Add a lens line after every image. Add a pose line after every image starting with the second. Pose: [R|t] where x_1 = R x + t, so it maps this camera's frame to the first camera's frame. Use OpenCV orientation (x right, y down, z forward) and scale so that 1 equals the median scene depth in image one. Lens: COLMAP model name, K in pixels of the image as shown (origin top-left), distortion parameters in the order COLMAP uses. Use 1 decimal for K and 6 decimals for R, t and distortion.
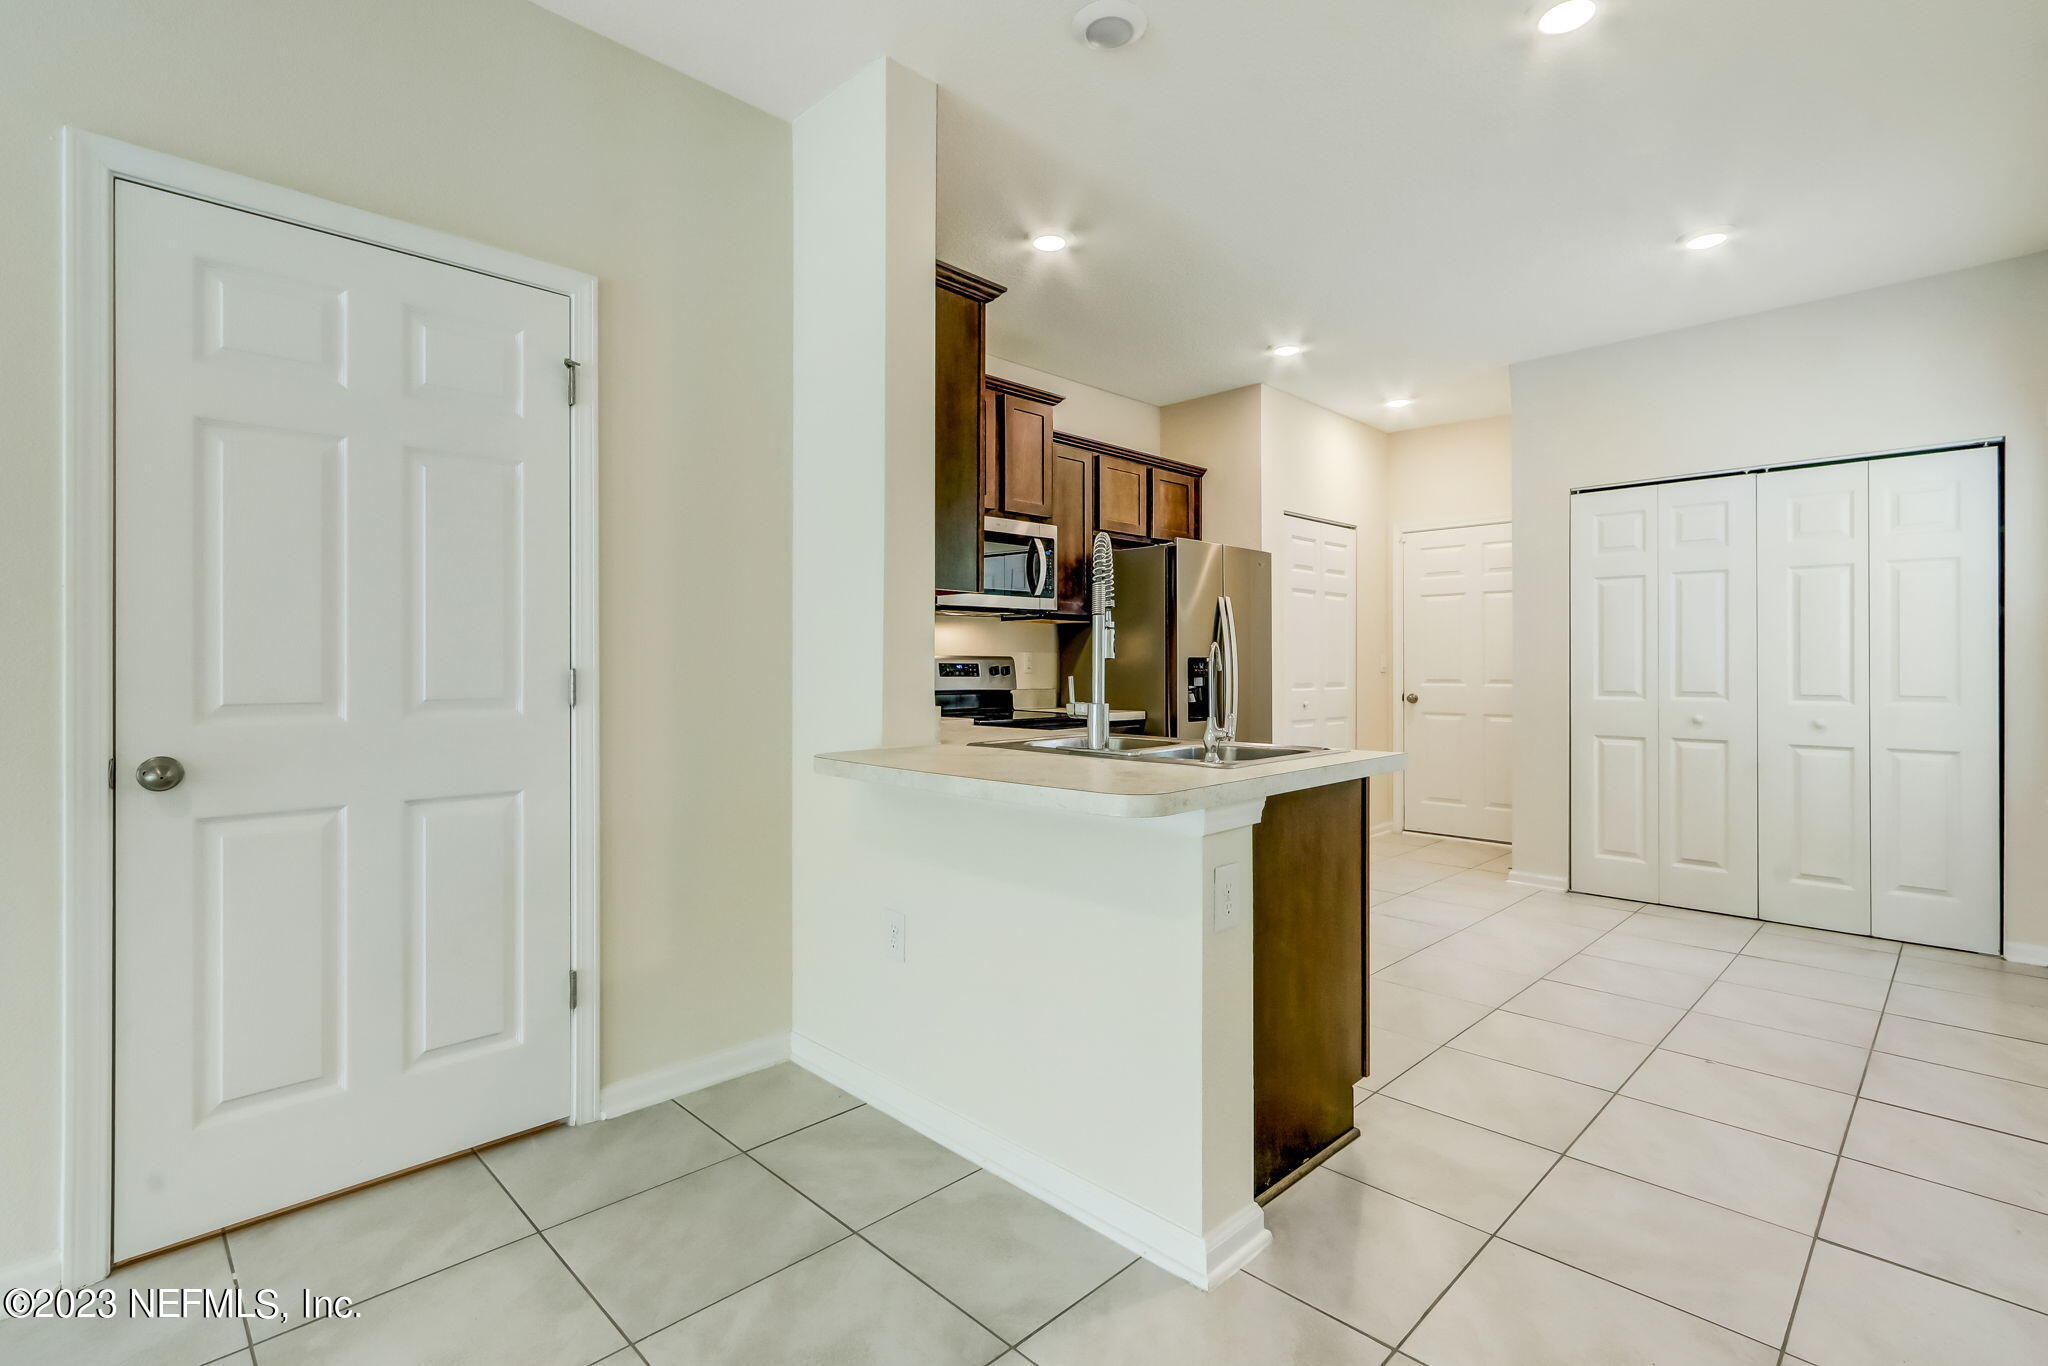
lens RADIAL K [[956.0, 0, 1020.3], [0, 956.0, 666.3], [0, 0, 1]] dist [-0.004507, 0.000805]
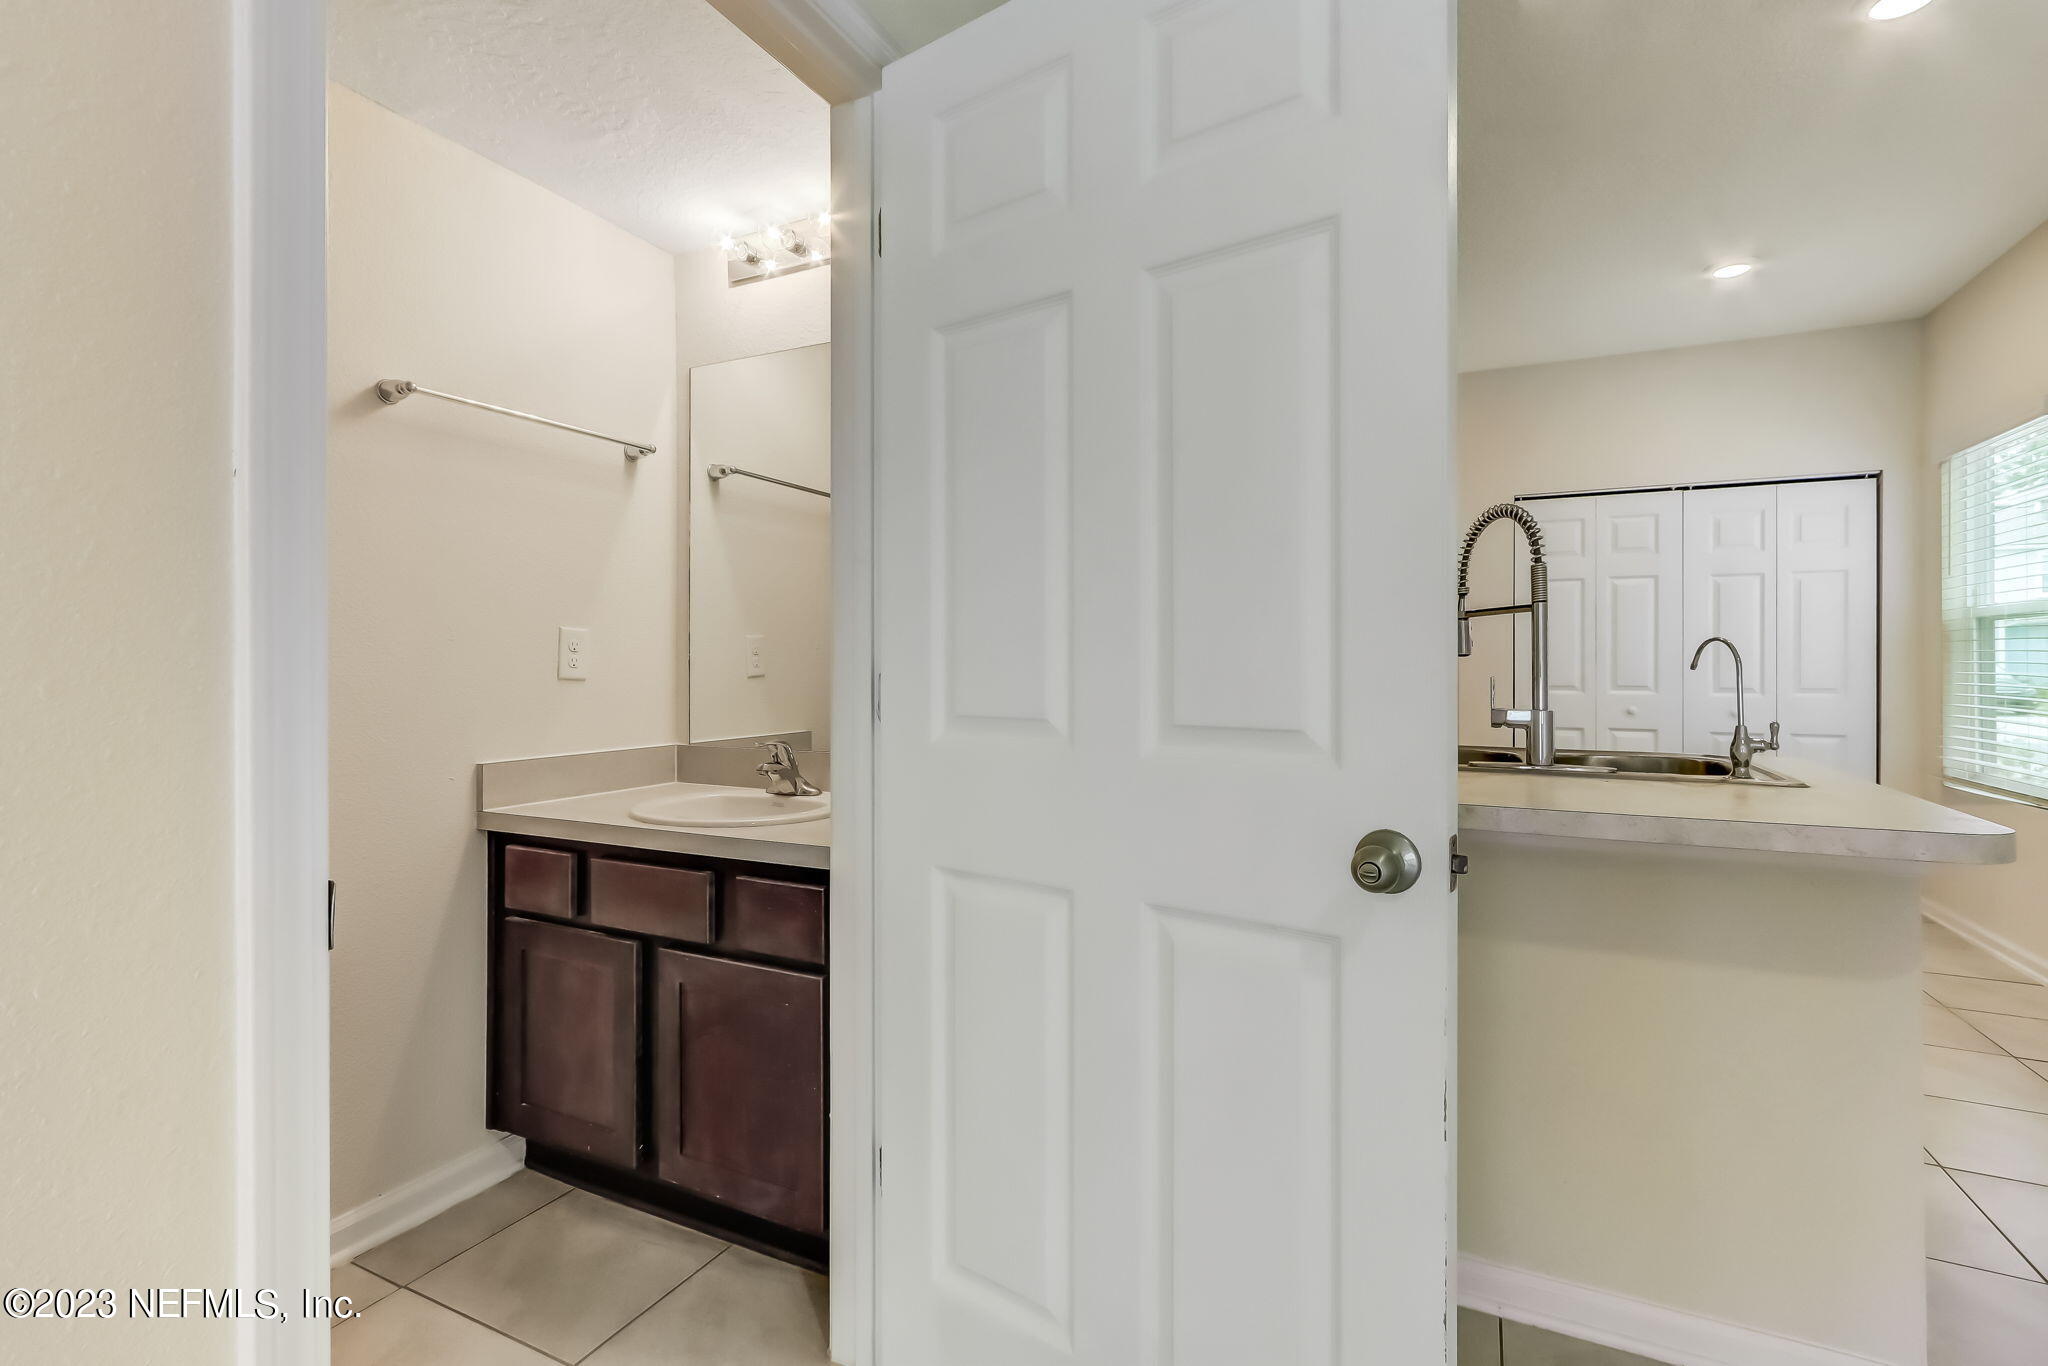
lens RADIAL K [[956.0, 0, 1016.1], [0, 956.0, 663.3], [0, 0, 1]] dist [-0.004507, 0.000805]
pose [[0.947620, -0.003242, 0.319385, -0.350138], [0.001238, 0.999978, 0.006476, -0.007888], [-0.319399, -0.005741, 0.947603, 0.199135]]
